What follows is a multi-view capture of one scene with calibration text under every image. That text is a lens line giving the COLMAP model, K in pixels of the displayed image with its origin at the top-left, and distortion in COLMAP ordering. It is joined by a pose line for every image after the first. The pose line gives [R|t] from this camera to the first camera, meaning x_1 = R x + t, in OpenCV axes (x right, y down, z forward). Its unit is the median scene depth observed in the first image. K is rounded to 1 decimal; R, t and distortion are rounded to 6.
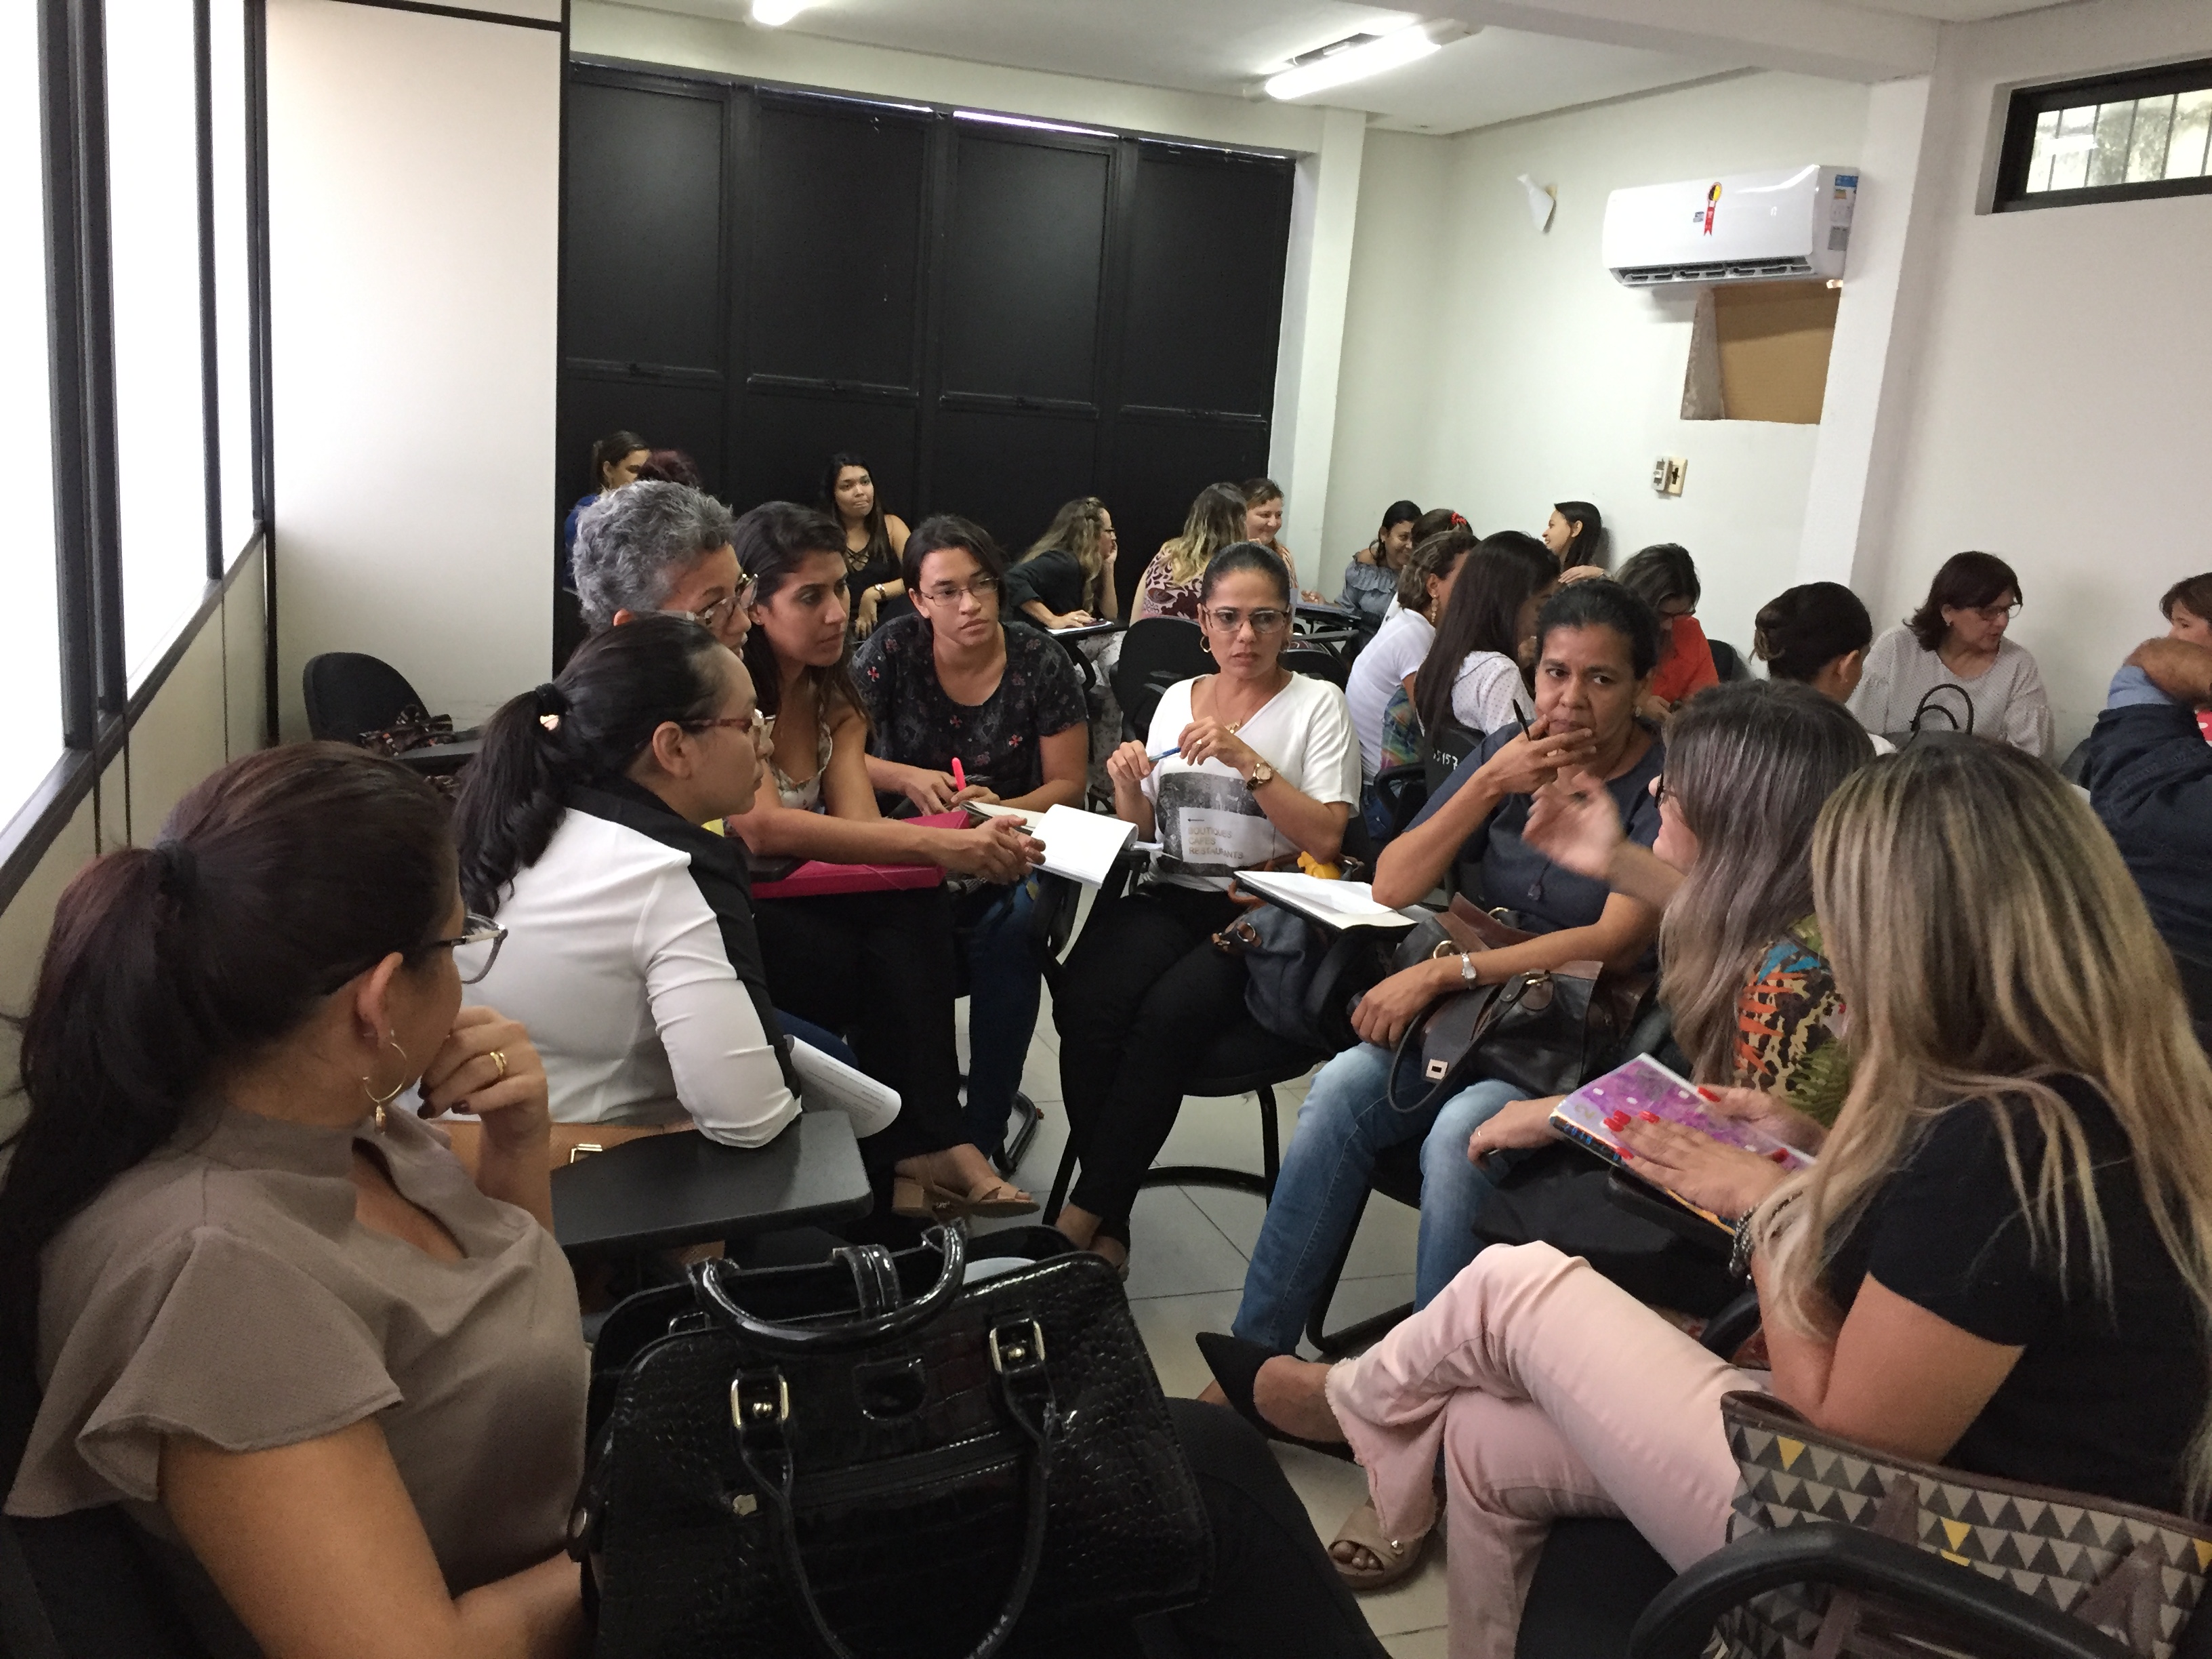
lens RADIAL K [[1853.7, 0, 1104.7], [0, 1853.7, 836.4], [0, 0, 1]] dist [0.044752, -0.047543]
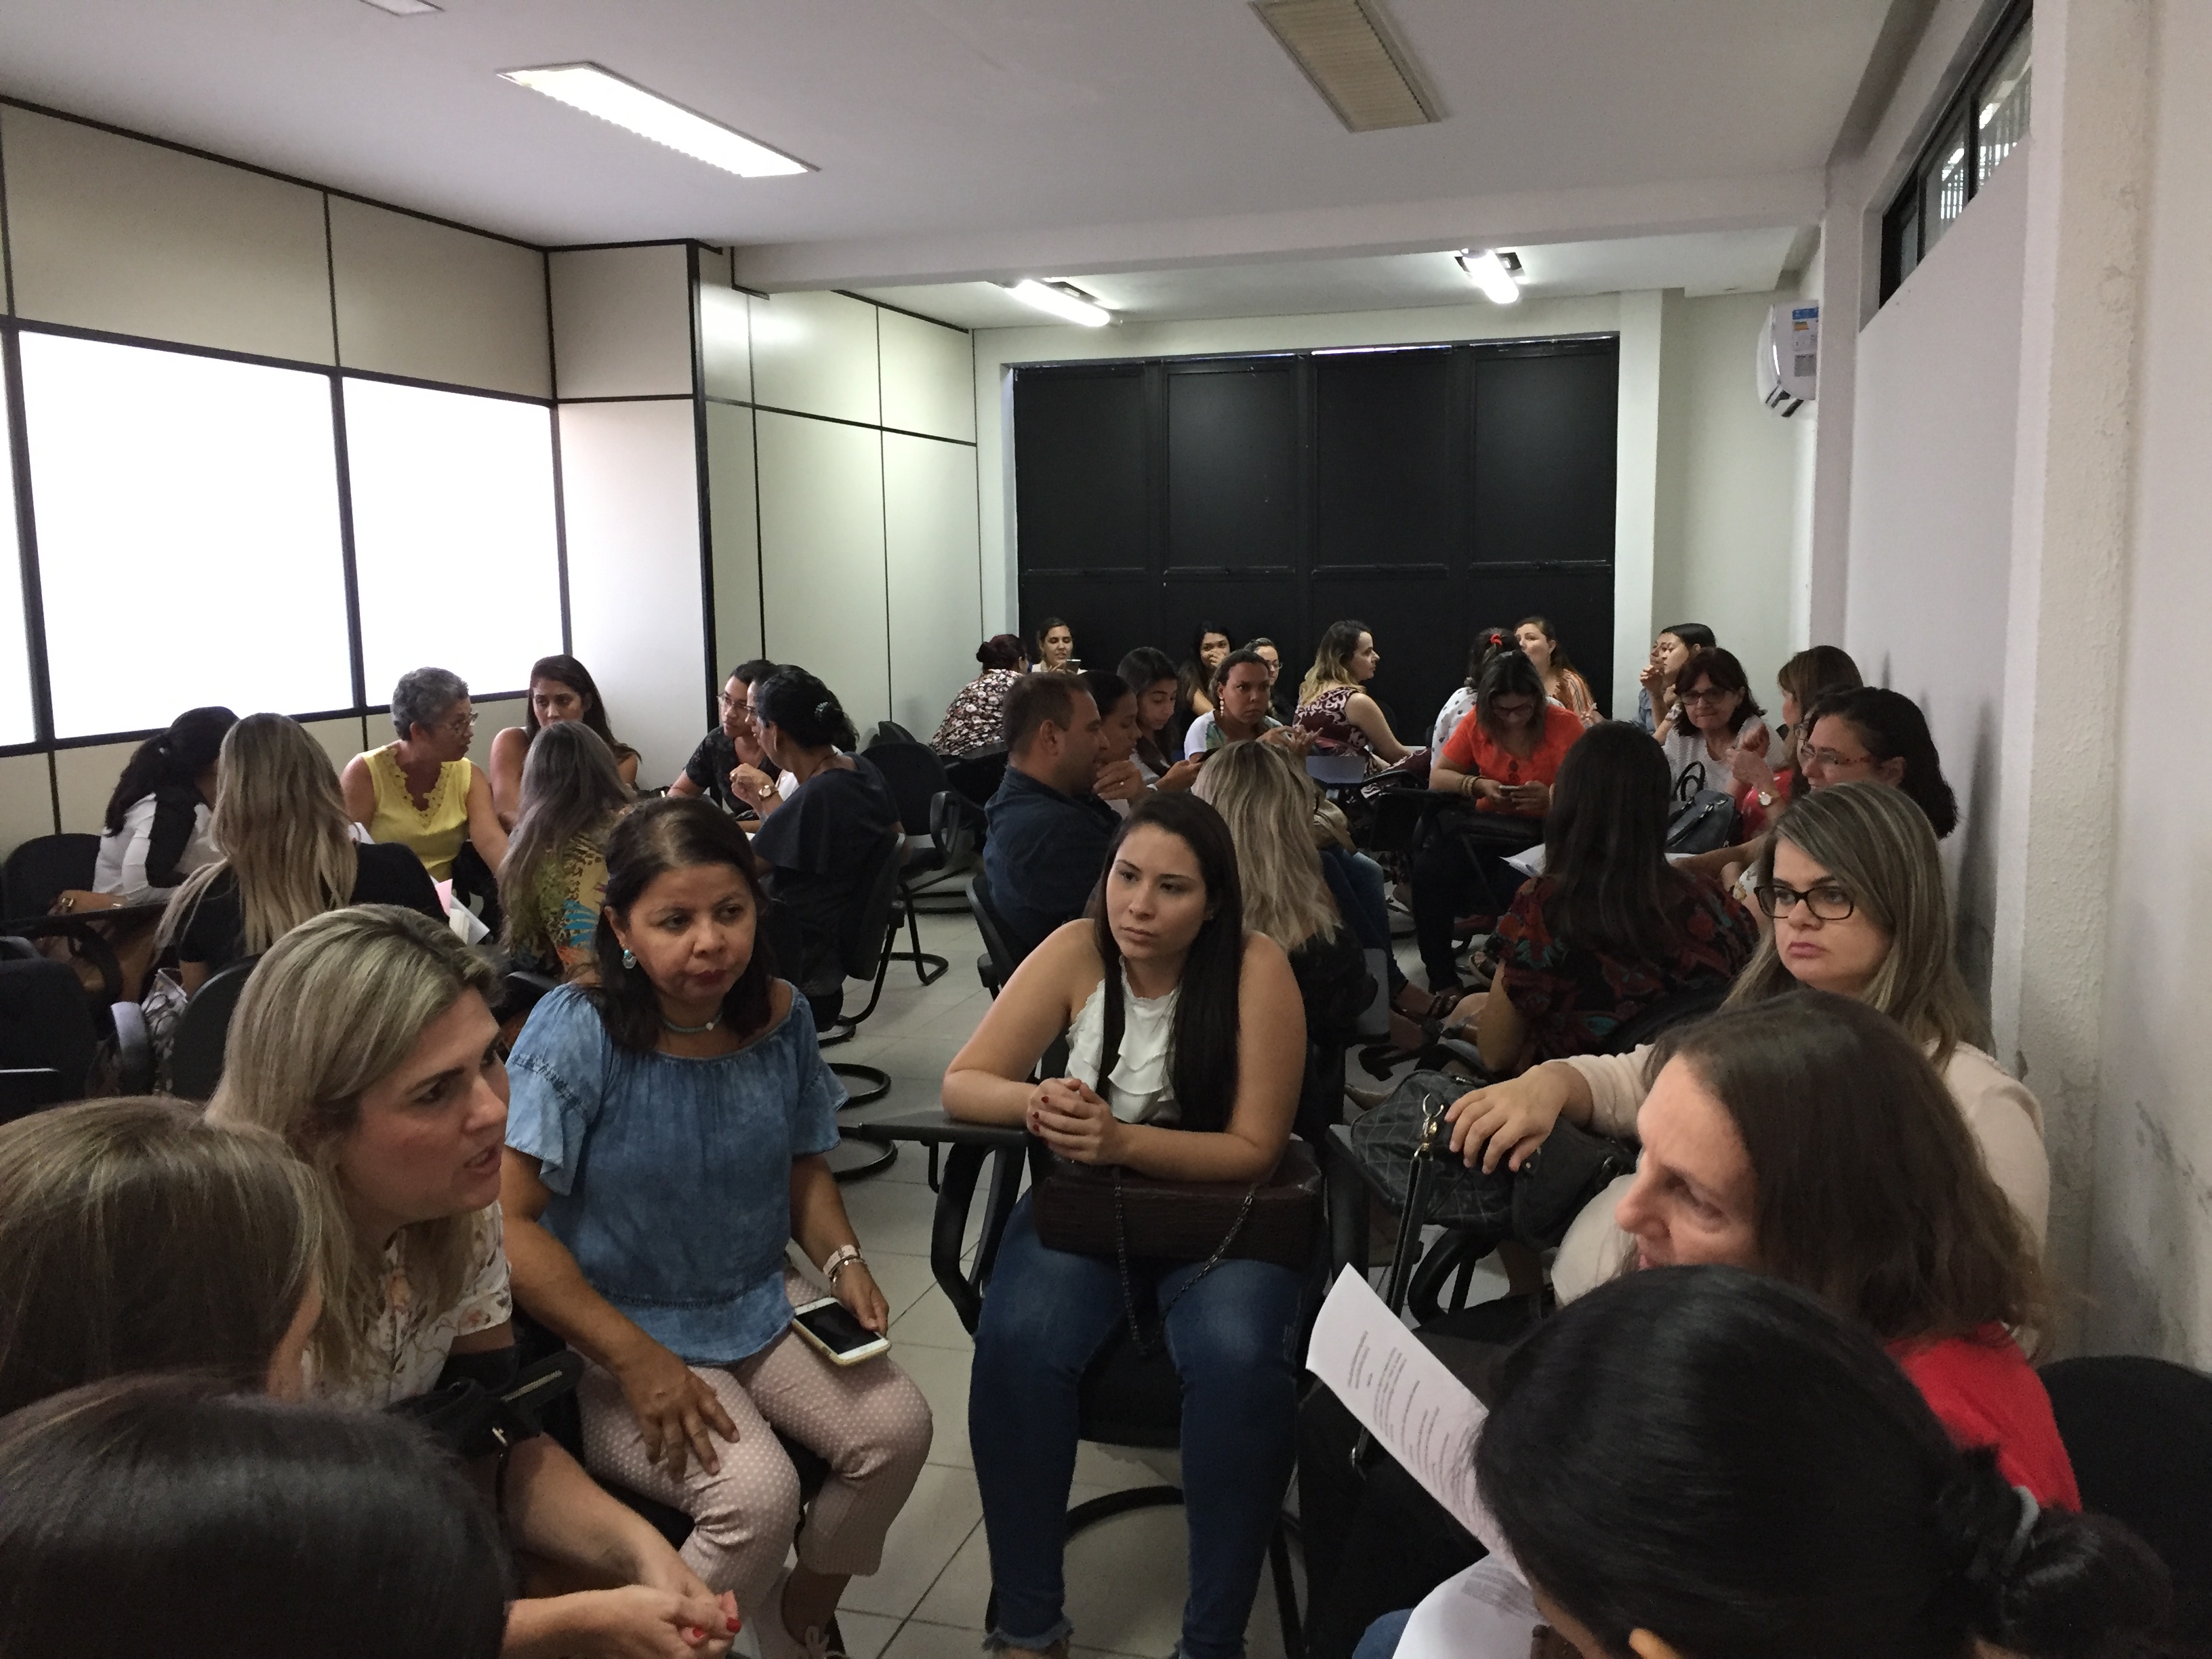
lens RADIAL K [[1853.7, 0, 1094.6], [0, 1853.7, 838.0], [0, 0, 1]] dist [0.044752, -0.047543]
pose [[0.779757, -0.002549, -0.626078, 0.620775], [-0.053738, 0.996029, -0.070984, 0.043670], [0.623772, 0.088994, 0.776523, -0.061804]]
